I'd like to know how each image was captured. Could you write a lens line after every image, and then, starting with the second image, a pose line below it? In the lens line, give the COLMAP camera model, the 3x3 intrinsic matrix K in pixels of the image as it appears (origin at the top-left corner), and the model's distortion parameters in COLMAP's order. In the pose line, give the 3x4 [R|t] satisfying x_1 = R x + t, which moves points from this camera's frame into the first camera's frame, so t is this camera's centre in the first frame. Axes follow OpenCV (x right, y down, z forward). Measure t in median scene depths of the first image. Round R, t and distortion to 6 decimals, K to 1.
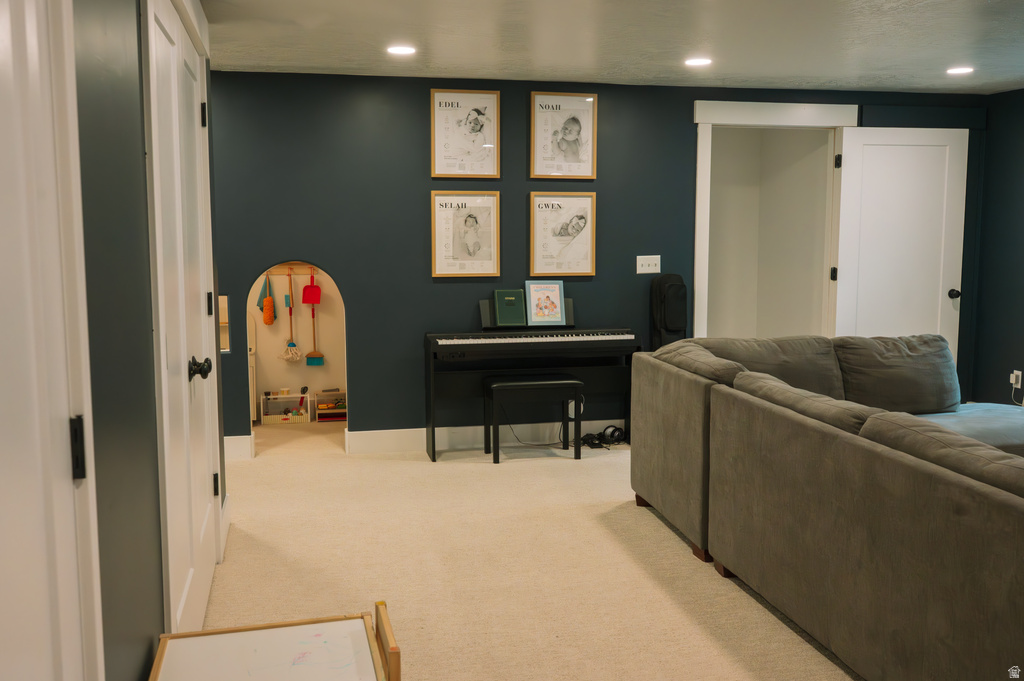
lens RADIAL K [[966.5, 0, 514.0], [0, 966.5, 343.2], [0, 0, 1]] dist [-0.001786, 0.000000]
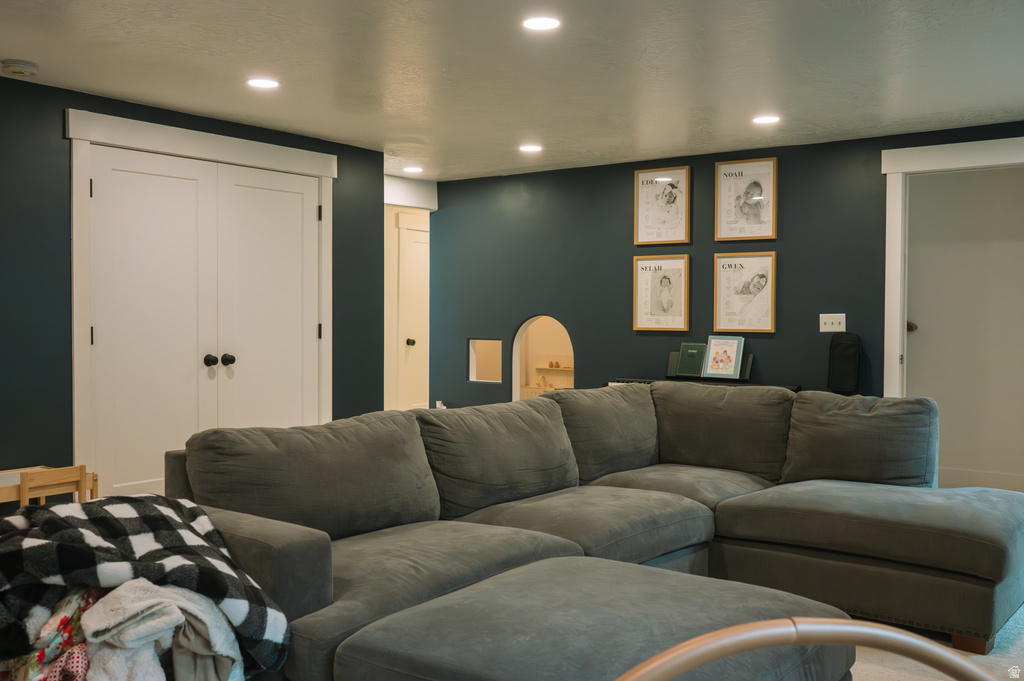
lens RADIAL K [[966.5, 0, 511.5], [0, 966.5, 338.2], [0, 0, 1]] dist [-0.001786, 0.000000]
pose [[0.644507, 0.028335, -0.764073, 0.713890], [-0.079834, 0.996345, -0.030392, -0.011530], [0.760419, 0.080587, 0.644413, 0.138784]]
